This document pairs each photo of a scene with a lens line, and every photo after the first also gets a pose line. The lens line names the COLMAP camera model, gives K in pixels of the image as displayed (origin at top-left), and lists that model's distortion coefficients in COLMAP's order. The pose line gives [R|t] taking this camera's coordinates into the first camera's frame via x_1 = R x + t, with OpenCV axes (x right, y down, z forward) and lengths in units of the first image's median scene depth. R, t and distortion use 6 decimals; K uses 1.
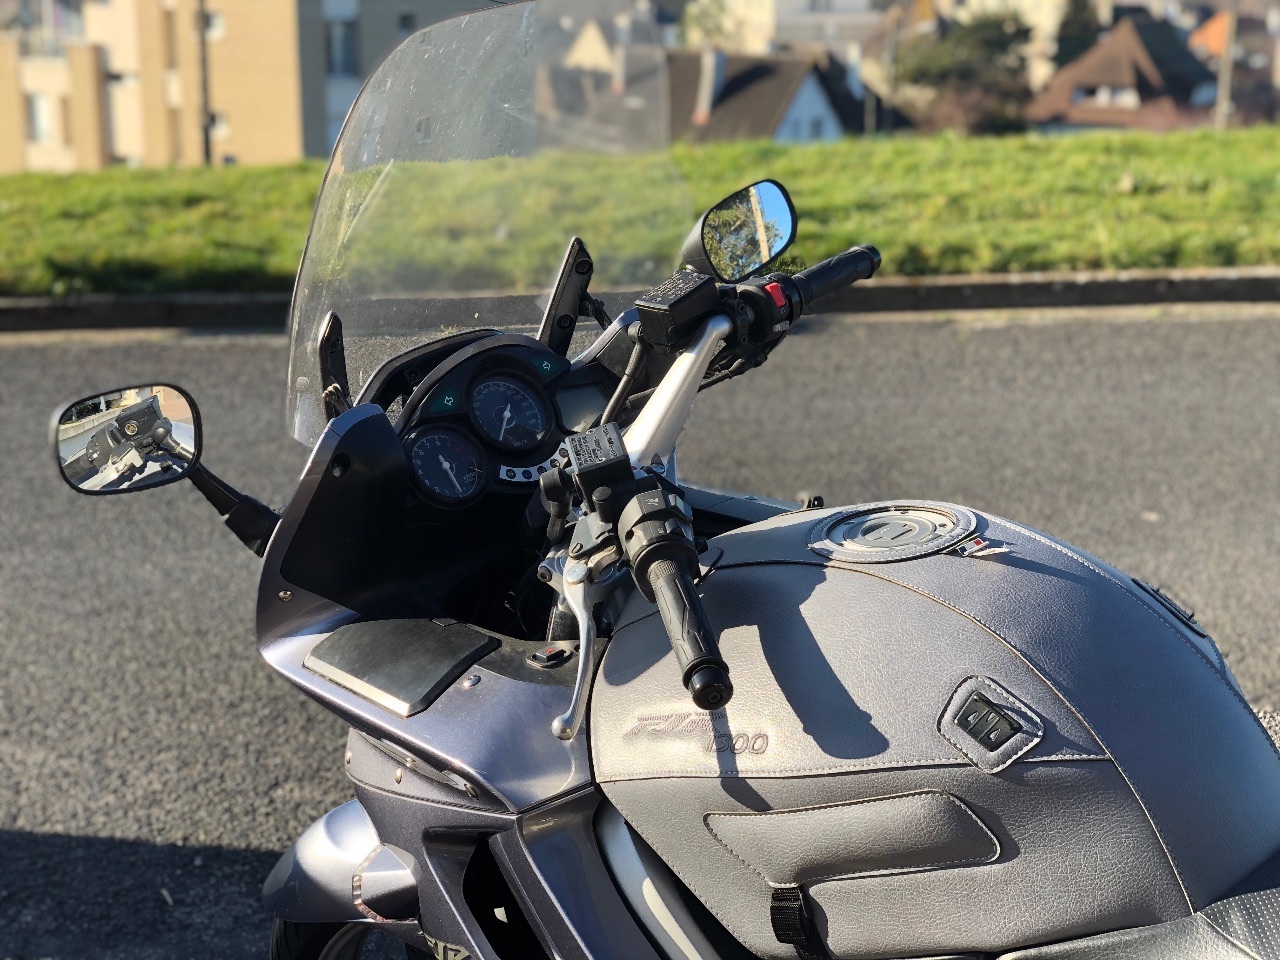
lens RADIAL K [[1969.9, 0, 647.7], [0, 1969.9, 486.7], [0, 0, 1]] dist [0.130473, 0.000000]
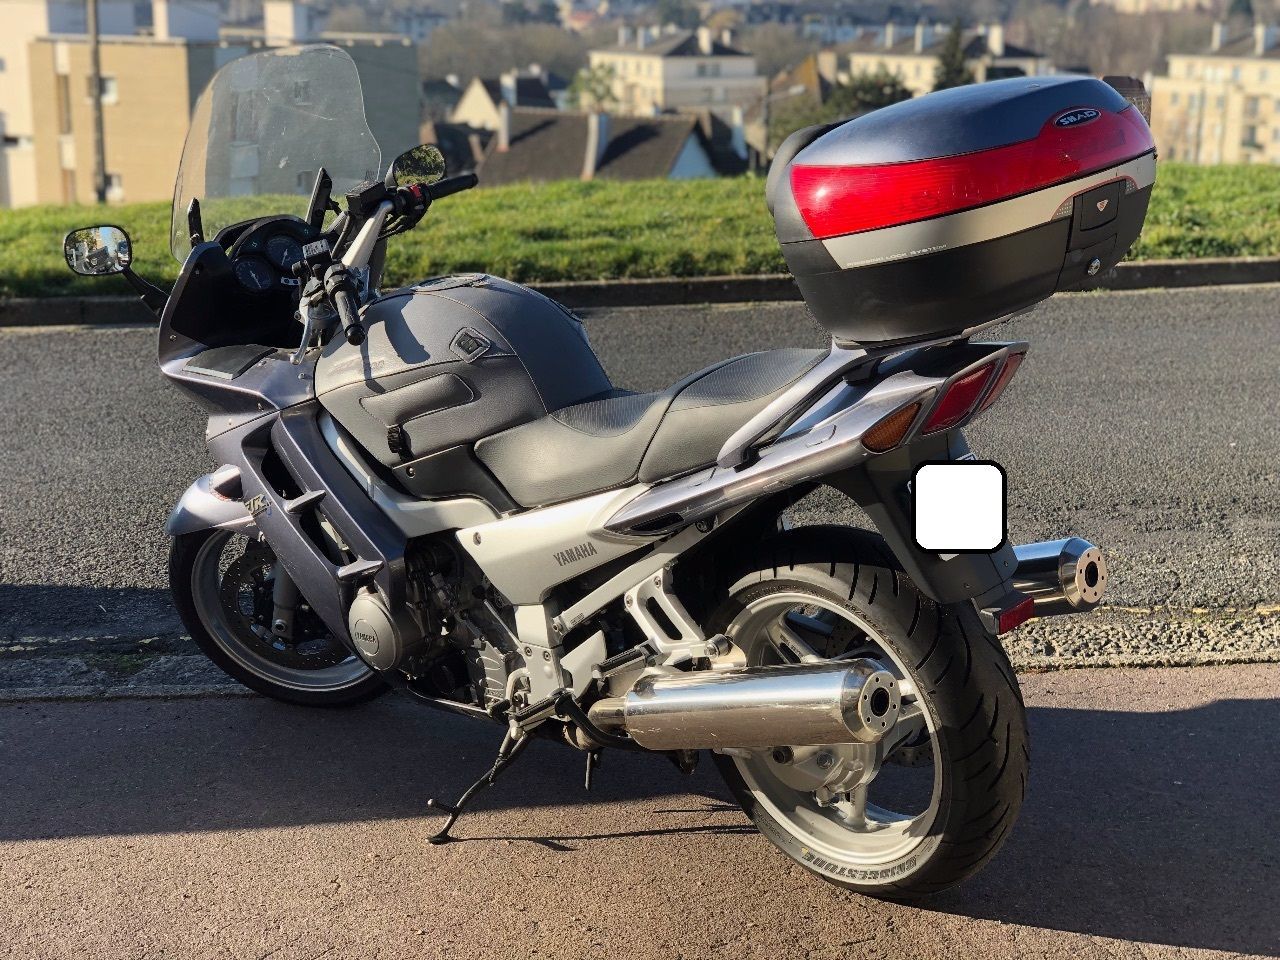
lens RADIAL K [[1969.9, 0, 634.8], [0, 1969.9, 470.0], [0, 0, 1]] dist [0.130473, 0.000000]
pose [[0.998939, -0.013805, 0.043937, 0.101158], [0.015501, 0.999139, -0.038487, 0.140054], [-0.043368, 0.039127, 0.998293, -0.534504]]
